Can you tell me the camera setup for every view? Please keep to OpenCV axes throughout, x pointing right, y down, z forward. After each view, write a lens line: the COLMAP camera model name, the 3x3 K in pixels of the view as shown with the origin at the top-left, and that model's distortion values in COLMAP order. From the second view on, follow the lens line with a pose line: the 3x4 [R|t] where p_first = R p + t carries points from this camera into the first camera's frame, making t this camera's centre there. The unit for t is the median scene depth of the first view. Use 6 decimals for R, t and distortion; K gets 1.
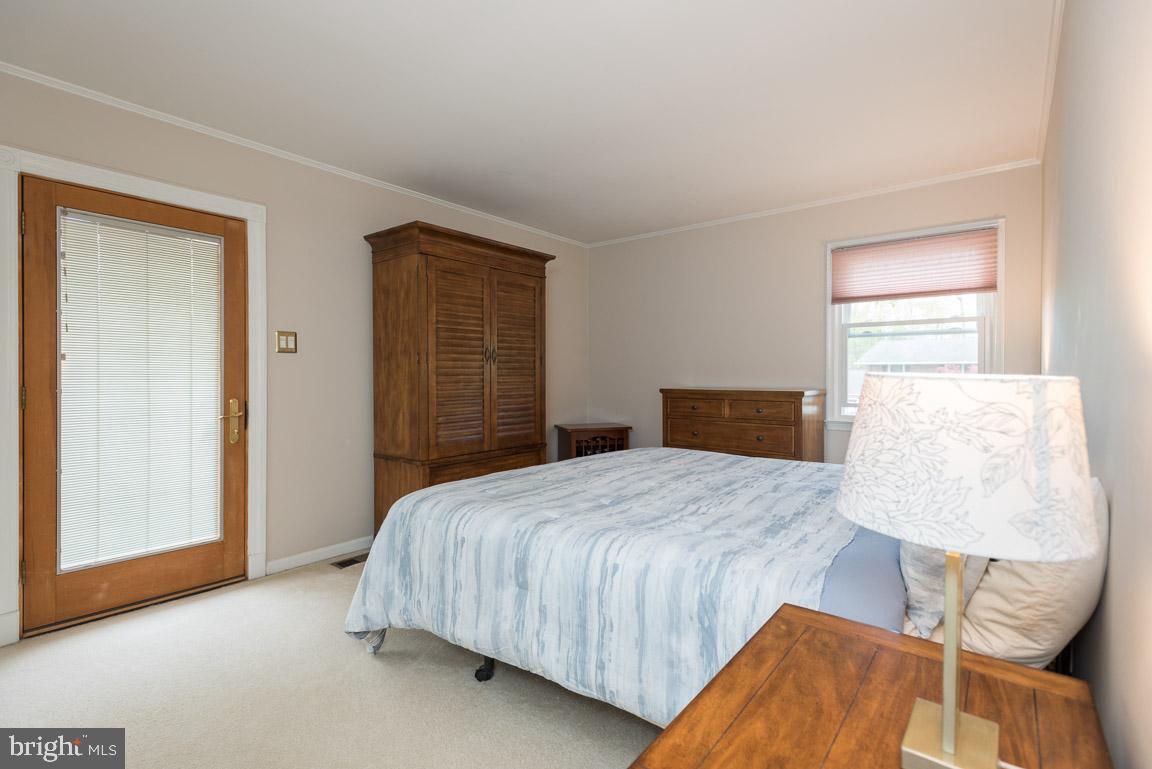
lens RADIAL K [[540.4, 0, 574.8], [0, 540.4, 380.3], [0, 0, 1]] dist [0.003475, -0.000257]
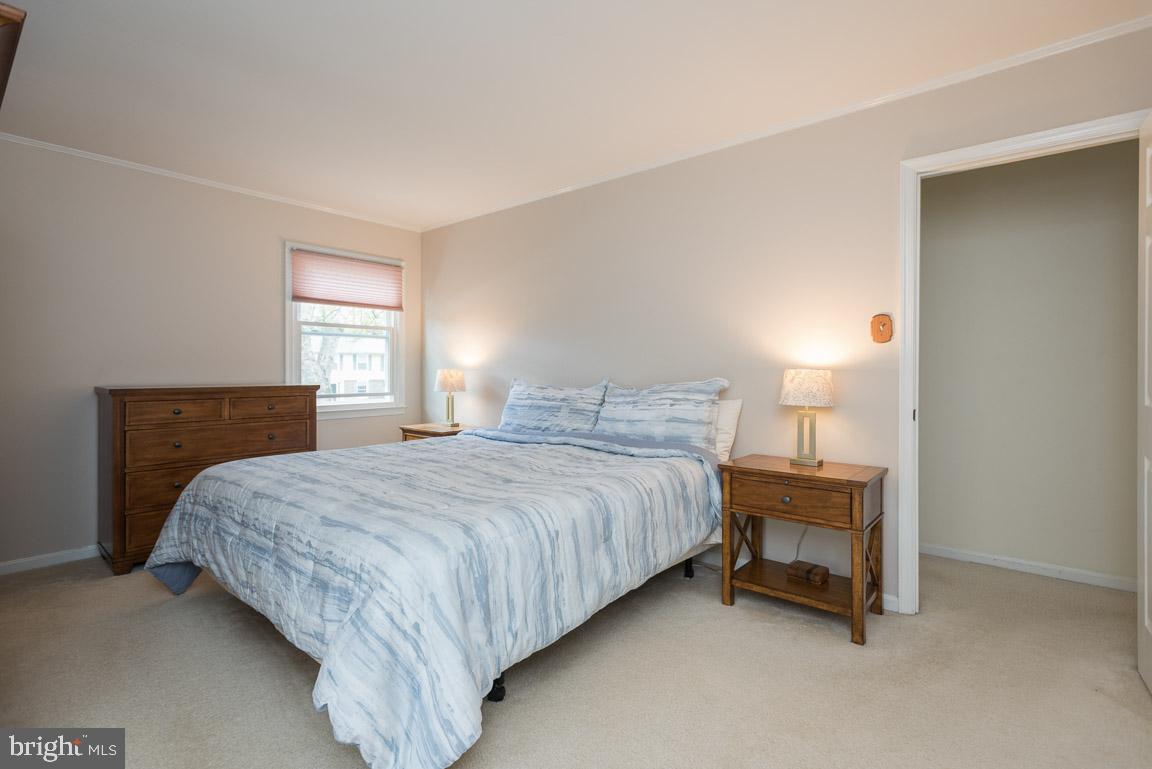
lens RADIAL K [[540.4, 0, 578.0], [0, 540.4, 377.7], [0, 0, 1]] dist [0.003475, -0.000257]
pose [[0.025109, -0.013303, 0.999596, -0.609601], [0.007738, 0.999884, 0.013113, -0.003416], [-0.999655, 0.007406, 0.025209, 0.470865]]
